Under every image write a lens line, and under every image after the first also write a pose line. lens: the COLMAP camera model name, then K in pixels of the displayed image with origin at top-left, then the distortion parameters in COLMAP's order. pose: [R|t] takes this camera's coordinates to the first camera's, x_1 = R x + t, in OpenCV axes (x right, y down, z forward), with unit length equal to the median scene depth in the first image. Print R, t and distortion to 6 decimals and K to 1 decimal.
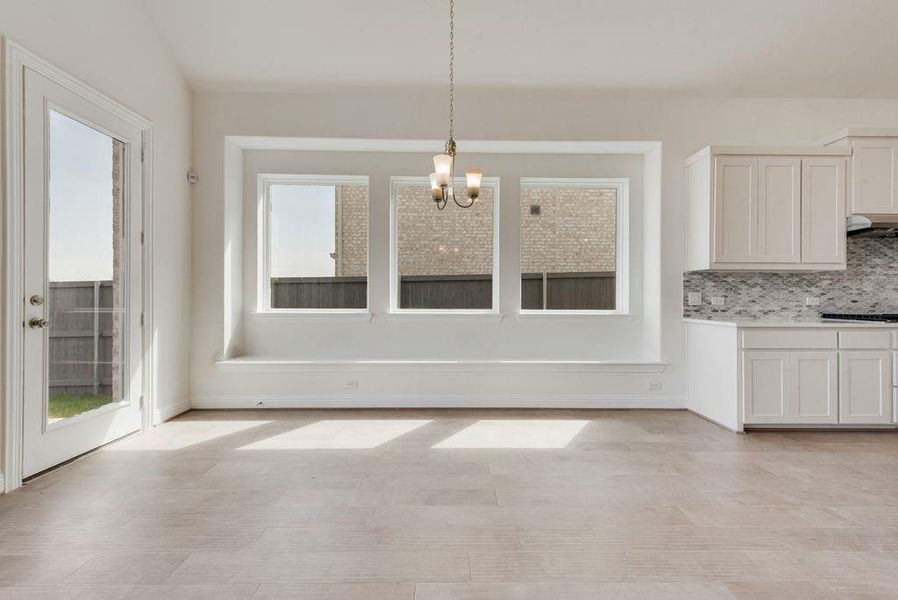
lens RADIAL K [[350.4, 0, 449.7], [0, 350.4, 297.5], [0, 0, 1]] dist [0.015691, -0.002717]
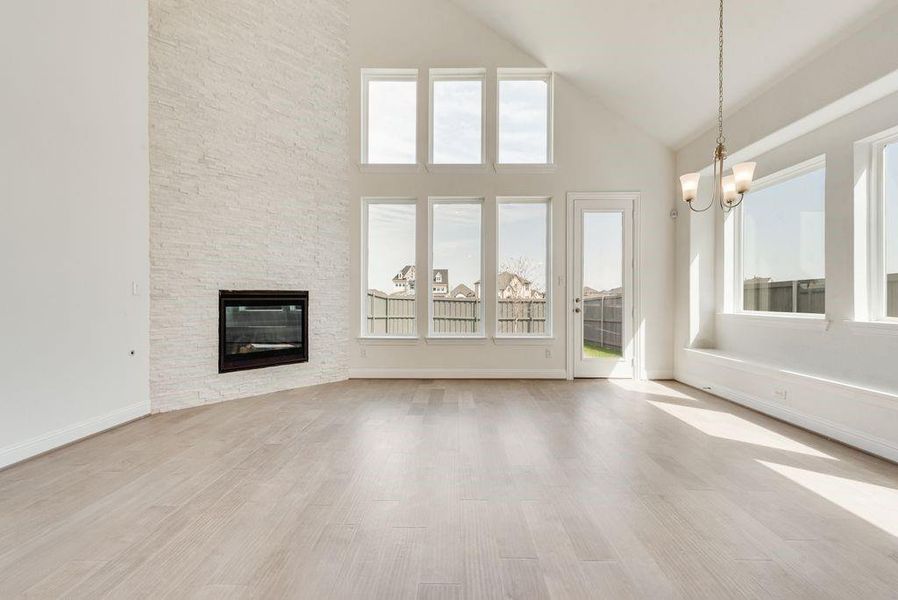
lens RADIAL K [[350.4, 0, 446.7], [0, 350.4, 298.3], [0, 0, 1]] dist [0.015691, -0.002717]
pose [[-0.027696, -0.003483, -0.999610, 0.690113], [-0.007526, 0.999966, -0.003276, 0.005598], [0.999588, 0.007432, -0.027721, 0.143510]]
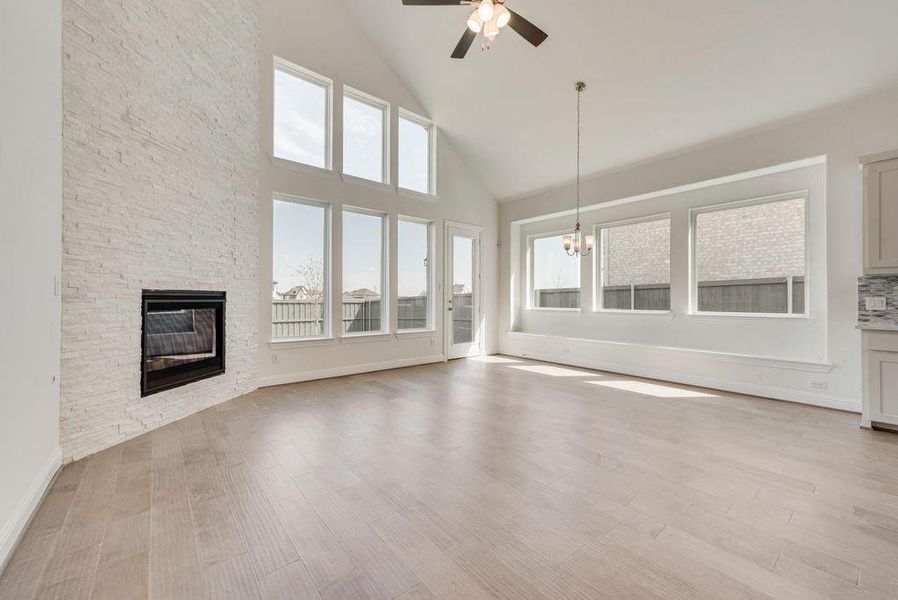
lens RADIAL K [[350.4, 0, 446.2], [0, 350.4, 298.8], [0, 0, 1]] dist [0.015691, -0.002717]
pose [[0.617765, -0.003082, -0.786357, 0.735523], [-0.006282, 0.999941, -0.008855, 0.007111], [0.786338, 0.010410, 0.617709, -0.551757]]
